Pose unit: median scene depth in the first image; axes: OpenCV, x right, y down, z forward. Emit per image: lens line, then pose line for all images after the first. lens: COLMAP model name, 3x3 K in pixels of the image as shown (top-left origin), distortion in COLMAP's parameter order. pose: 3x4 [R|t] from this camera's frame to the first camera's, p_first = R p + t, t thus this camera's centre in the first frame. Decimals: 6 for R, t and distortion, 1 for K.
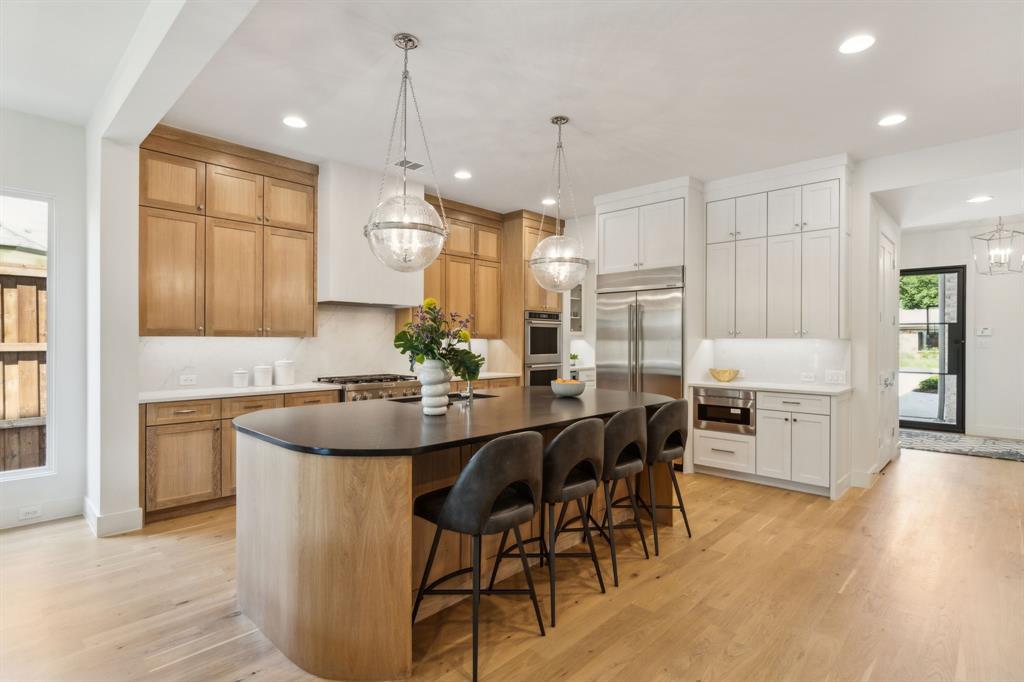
lens RADIAL K [[509.3, 0, 518.6], [0, 509.3, 341.9], [0, 0, 1]] dist [-0.002579, 0.000821]
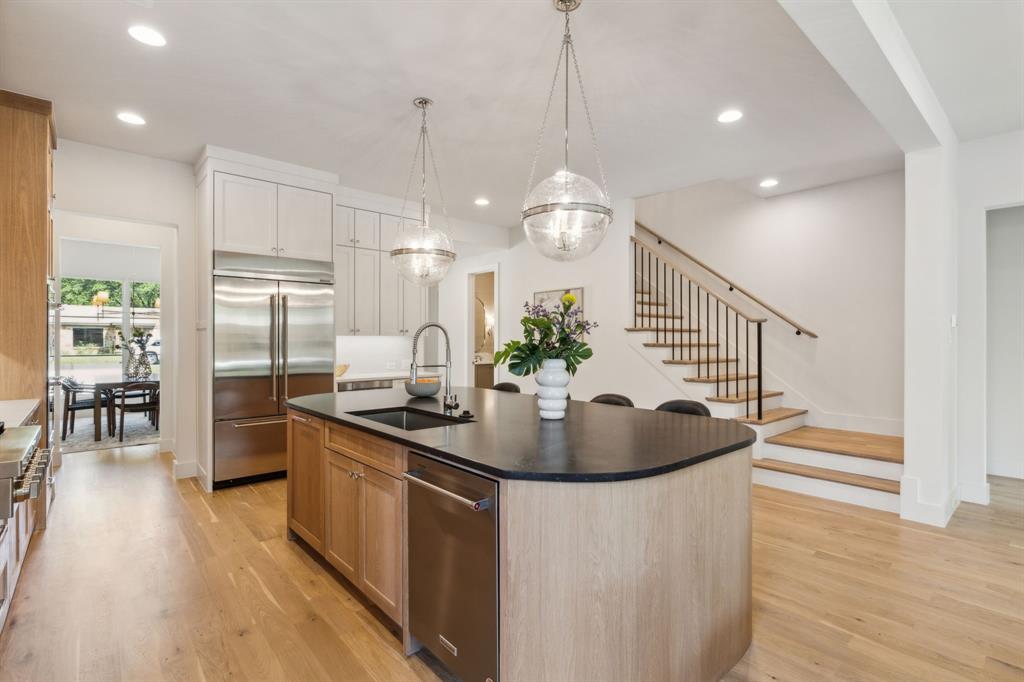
lens RADIAL K [[476.8, 0, 519.5], [0, 476.8, 343.6], [0, 0, 1]] dist [0.002168, -0.000227]
pose [[0.093606, -0.013830, 0.995513, -0.581612], [0.001924, 0.999904, 0.013710, -0.003205], [-0.995607, 0.000632, 0.093623, 0.552080]]
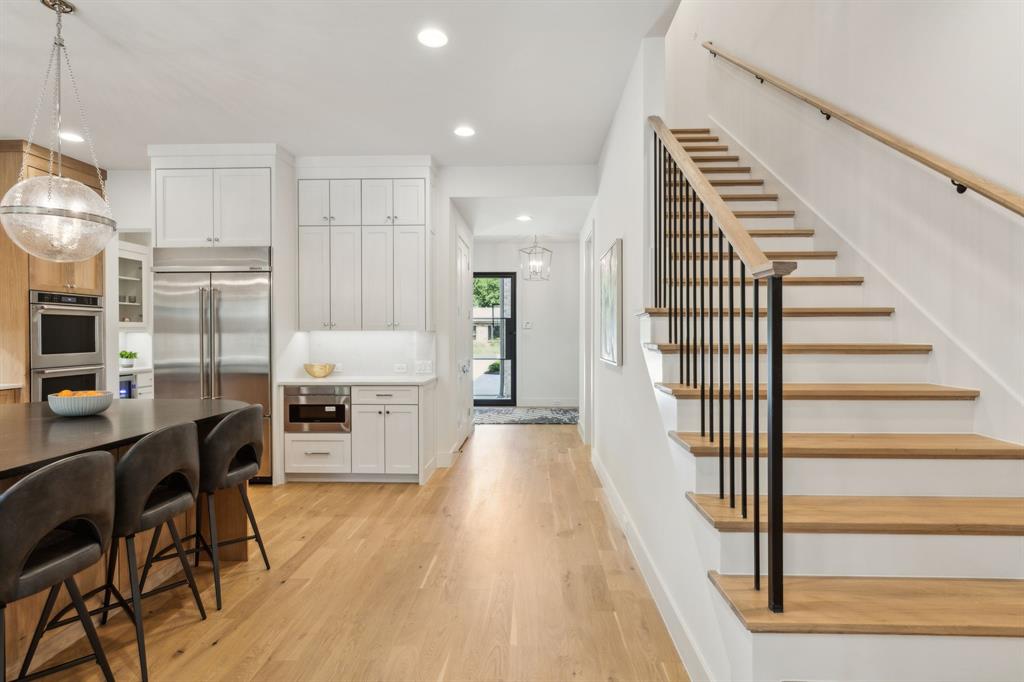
lens RADIAL K [[509.3, 0, 510.6], [0, 509.3, 340.0], [0, 0, 1]] dist [-0.002579, 0.000821]
pose [[0.758355, -0.012565, 0.651720, 0.068673], [0.005262, 0.999900, 0.013155, -0.000502], [-0.651820, -0.006547, 0.758345, 0.076848]]
